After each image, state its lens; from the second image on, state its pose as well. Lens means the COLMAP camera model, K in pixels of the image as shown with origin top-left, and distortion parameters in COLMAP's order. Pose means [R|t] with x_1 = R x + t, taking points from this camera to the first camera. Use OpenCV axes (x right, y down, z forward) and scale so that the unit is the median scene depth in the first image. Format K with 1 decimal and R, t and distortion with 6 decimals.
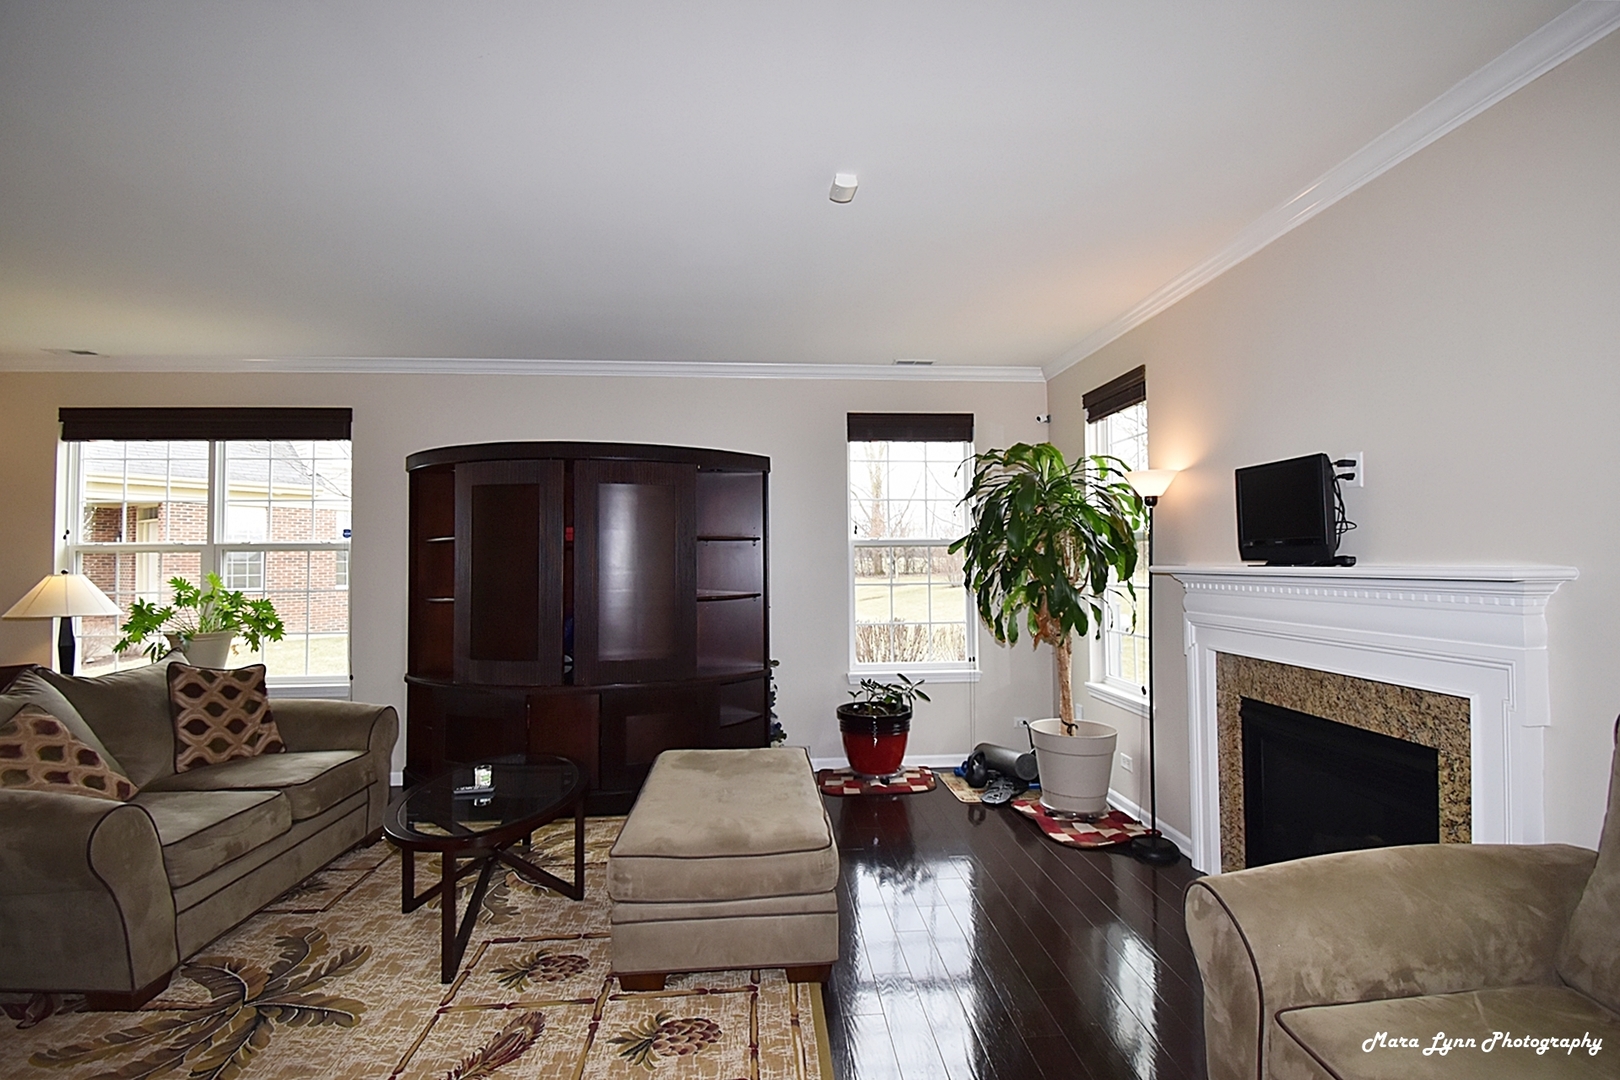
lens RADIAL K [[742.7, 0, 820.7], [0, 742.7, 539.3], [0, 0, 1]] dist [0.021229, -0.027219]
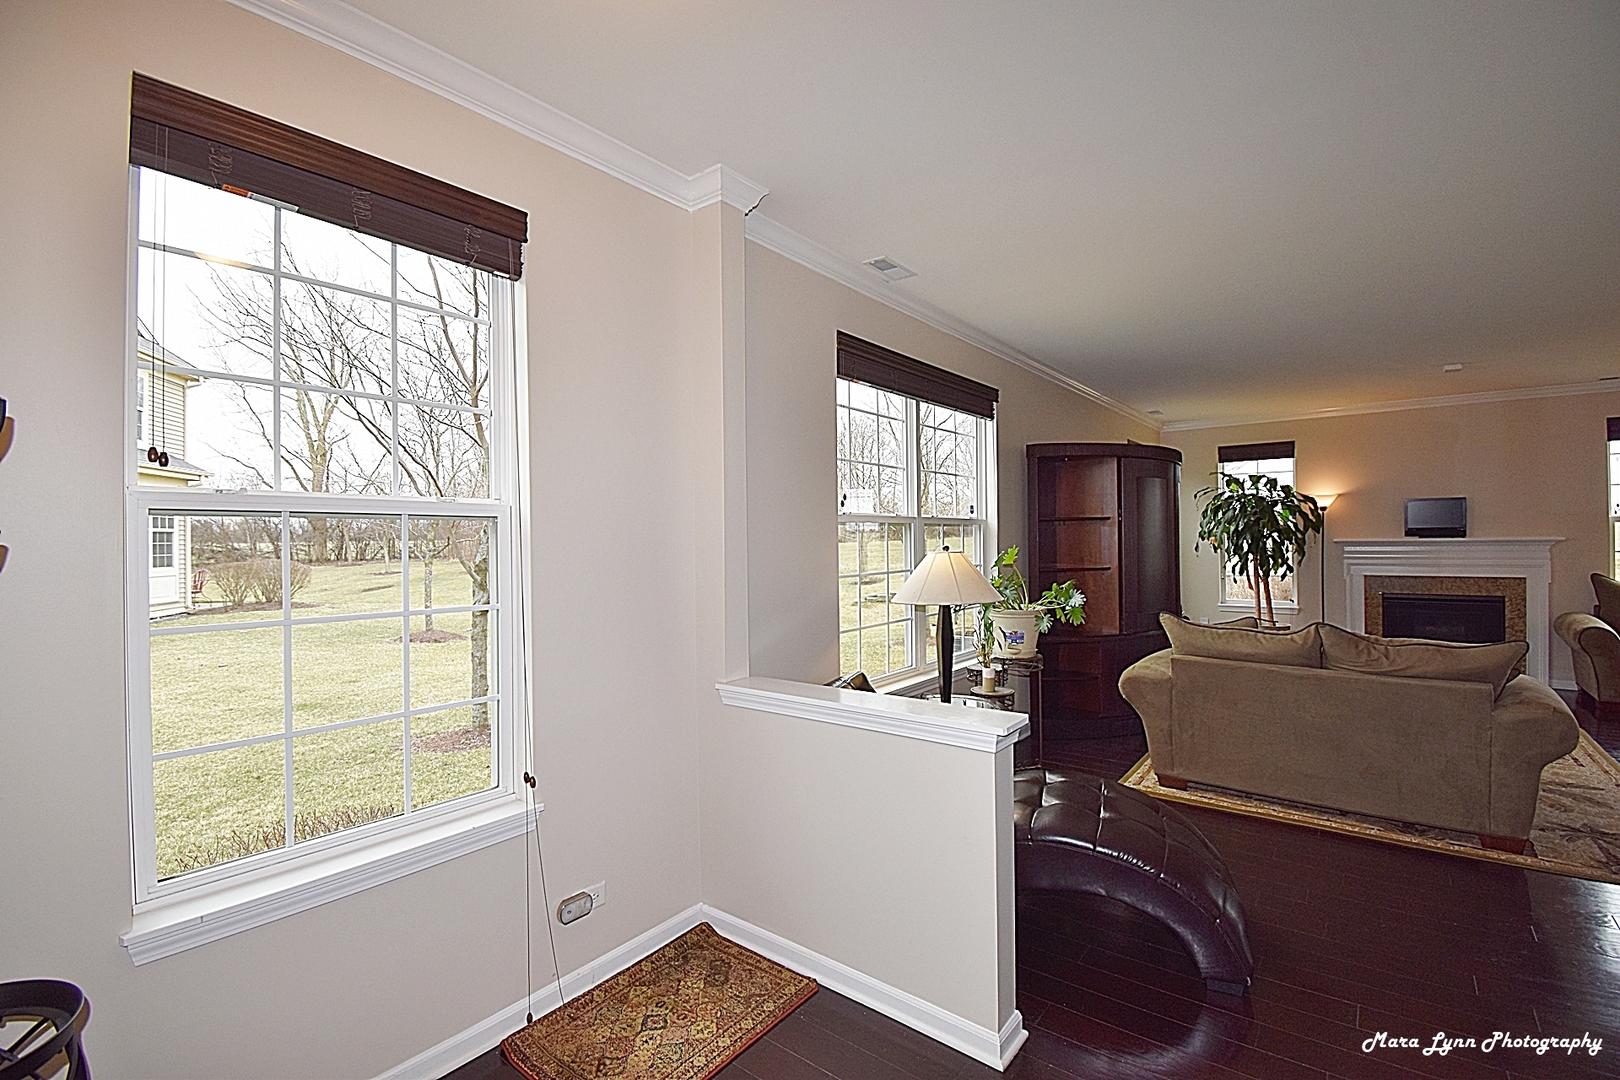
lens RADIAL K [[706.2, 0, 820.6], [0, 706.2, 539.8], [0, 0, 1]] dist [0.018185, -0.026708]
pose [[0.686979, 0.000876, 0.726677, -1.757439], [-0.016083, 0.999773, 0.014000, 0.027893], [-0.726500, -0.021305, 0.686837, 0.575690]]
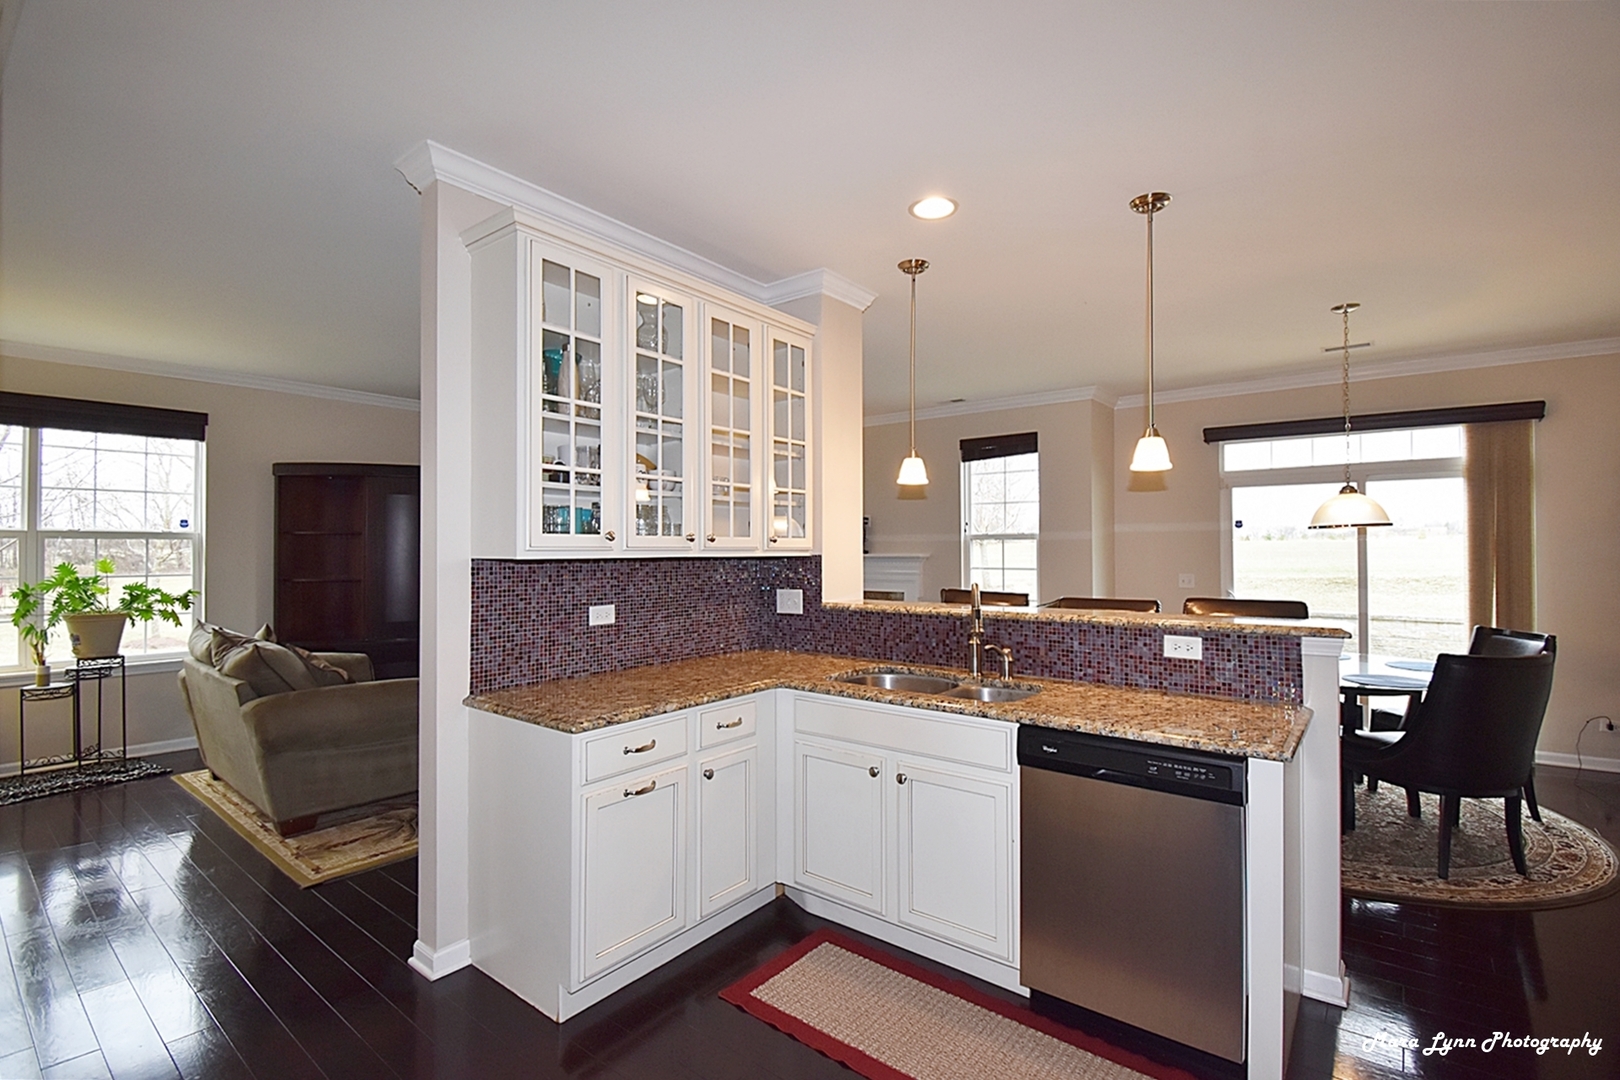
lens RADIAL K [[725.8, 0, 819.0], [0, 725.8, 540.4], [0, 0, 1]] dist [0.021309, -0.028025]
pose [[0.680453, 0.017589, 0.732580, -0.926986], [-0.024681, 0.999695, -0.001078, -0.005611], [-0.732376, -0.017347, 0.680680, -0.499773]]
